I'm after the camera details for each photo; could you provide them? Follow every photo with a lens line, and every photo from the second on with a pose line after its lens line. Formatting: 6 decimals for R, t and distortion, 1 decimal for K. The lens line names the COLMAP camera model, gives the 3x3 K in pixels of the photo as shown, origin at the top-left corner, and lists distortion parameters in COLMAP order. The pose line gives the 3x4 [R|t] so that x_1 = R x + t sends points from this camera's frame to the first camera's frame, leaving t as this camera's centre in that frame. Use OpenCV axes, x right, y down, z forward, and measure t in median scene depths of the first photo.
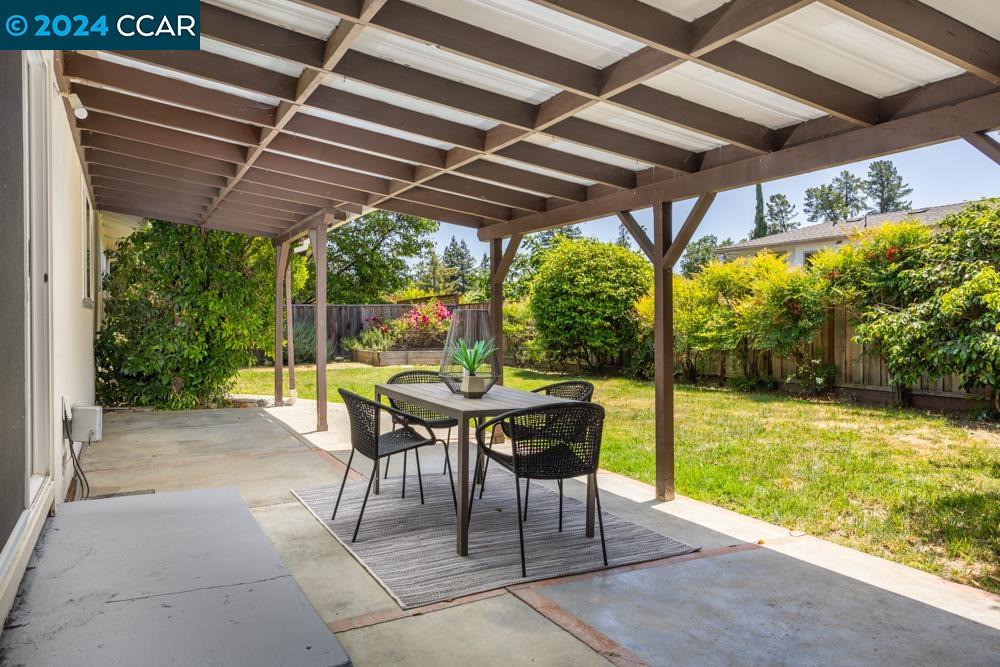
lens RADIAL K [[712.0, 0, 496.9], [0, 712.0, 315.7], [0, 0, 1]] dist [-0.007035, -0.000626]
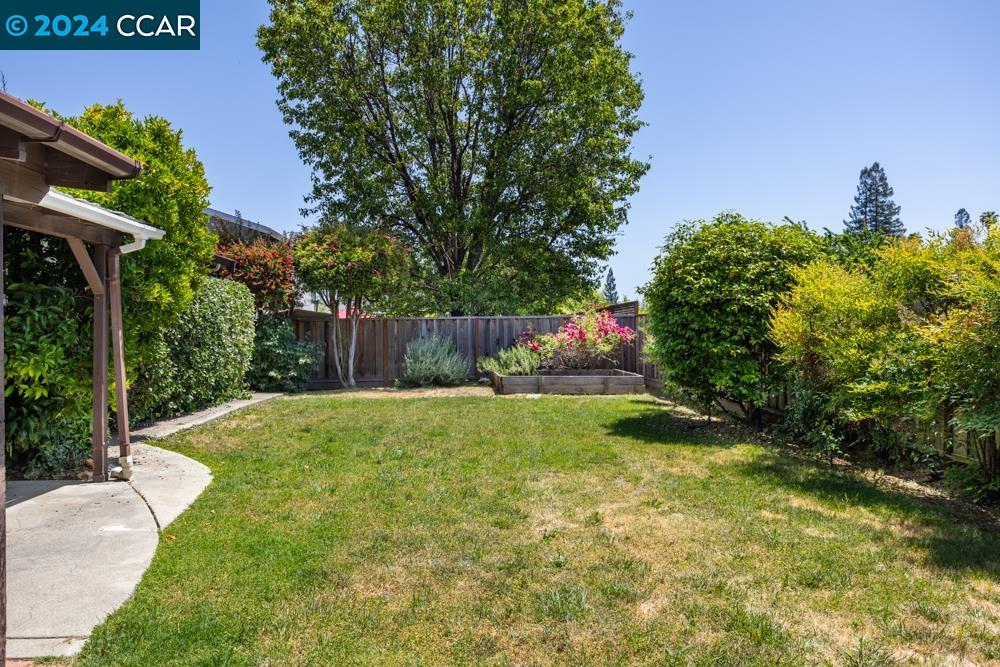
lens RADIAL K [[712.0, 0, 496.9], [0, 712.0, 315.7], [0, 0, 1]] dist [-0.007035, -0.000626]
pose [[0.927458, -0.009680, -0.373802, 0.188093], [0.006595, 0.999933, -0.009533, -0.014902], [0.373869, 0.006376, 0.927460, 0.347826]]
